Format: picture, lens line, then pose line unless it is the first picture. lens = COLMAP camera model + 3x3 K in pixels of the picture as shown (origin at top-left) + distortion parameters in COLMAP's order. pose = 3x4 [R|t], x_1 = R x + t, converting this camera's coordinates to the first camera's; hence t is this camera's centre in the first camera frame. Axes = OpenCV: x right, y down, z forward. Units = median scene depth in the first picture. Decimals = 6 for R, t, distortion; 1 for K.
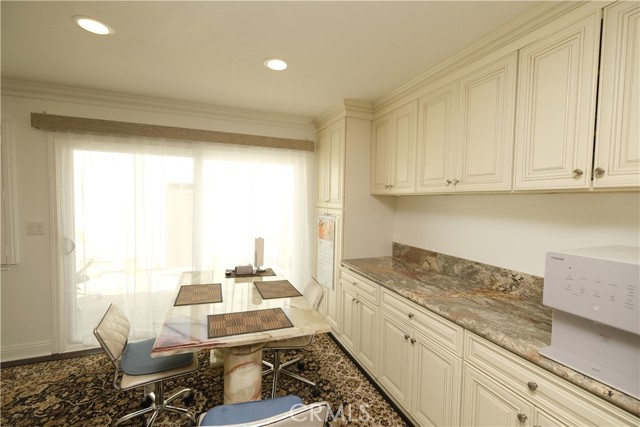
lens RADIAL K [[278.5, 0, 323.5], [0, 278.5, 214.6], [0, 0, 1]] dist [-0.003244, 0.000206]
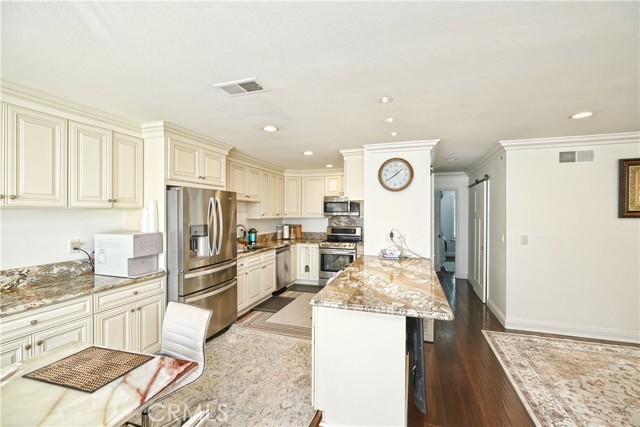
lens RADIAL K [[278.5, 0, 323.4], [0, 278.5, 212.7], [0, 0, 1]] dist [-0.003244, 0.000206]
pose [[-0.764787, -0.021912, 0.643910, -0.939127], [0.015405, 0.998514, 0.052276, -0.075383], [-0.644099, 0.049900, -0.763313, 0.833695]]
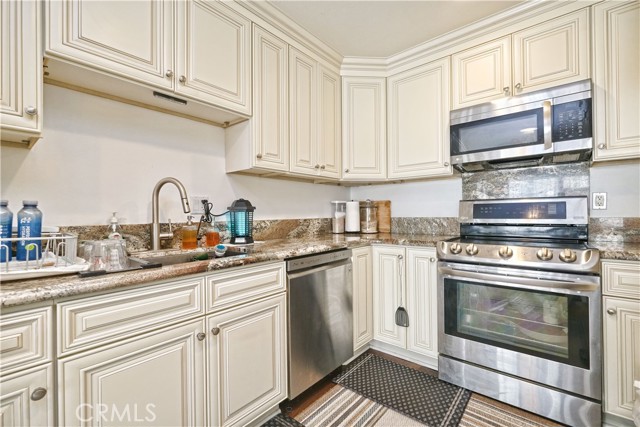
lens RADIAL K [[278.5, 0, 321.7], [0, 278.5, 213.0], [0, 0, 1]] dist [-0.003244, 0.000206]
pose [[-0.465636, -0.013636, 0.884871, 0.128960], [0.046424, 0.998128, 0.039810, 0.183918], [-0.883758, 0.059616, -0.464132, -0.357104]]
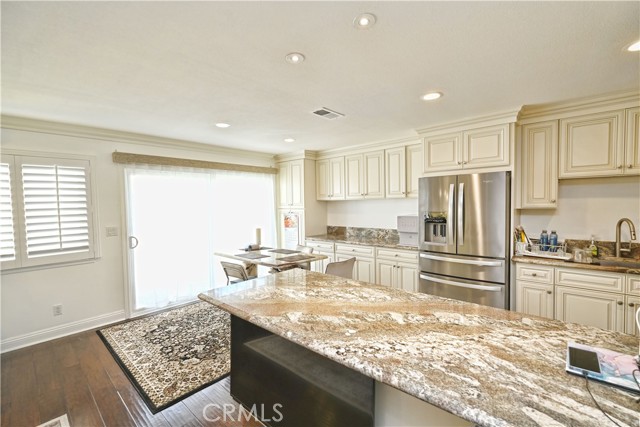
lens RADIAL K [[278.5, 0, 322.7], [0, 278.5, 213.1], [0, 0, 1]] dist [-0.003244, 0.000206]
pose [[0.895890, -0.050633, 0.441382, -0.757849], [0.056458, 0.998405, -0.000063, 0.018857], [-0.440675, 0.024976, 0.897319, -0.828472]]
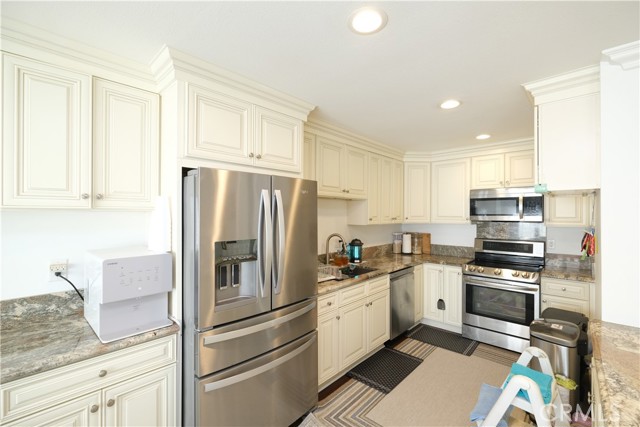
lens RADIAL K [[278.5, 0, 322.7], [0, 278.5, 213.2], [0, 0, 1]] dist [-0.003244, 0.000206]
pose [[-0.427300, -0.019617, 0.903897, -0.353728], [0.033622, 0.998728, 0.037569, -0.044604], [-0.903484, 0.046444, -0.426097, 0.296579]]
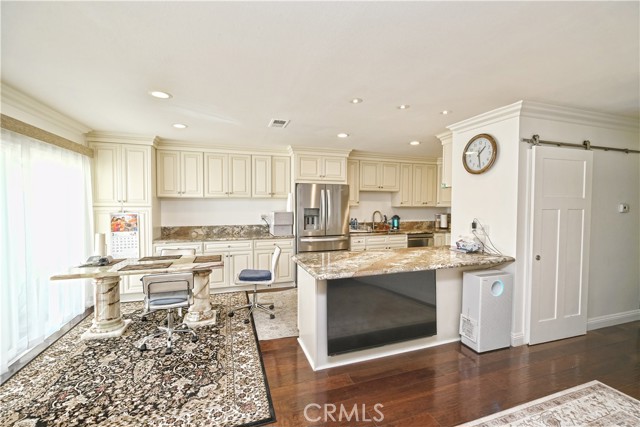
lens RADIAL K [[278.5, 0, 322.1], [0, 278.5, 212.6], [0, 0, 1]] dist [-0.003244, 0.000206]
pose [[0.056768, -0.053523, 0.996952, -1.651864], [0.047307, 0.997585, 0.050863, -0.023393], [-0.997266, 0.044276, 0.059163, -0.001465]]
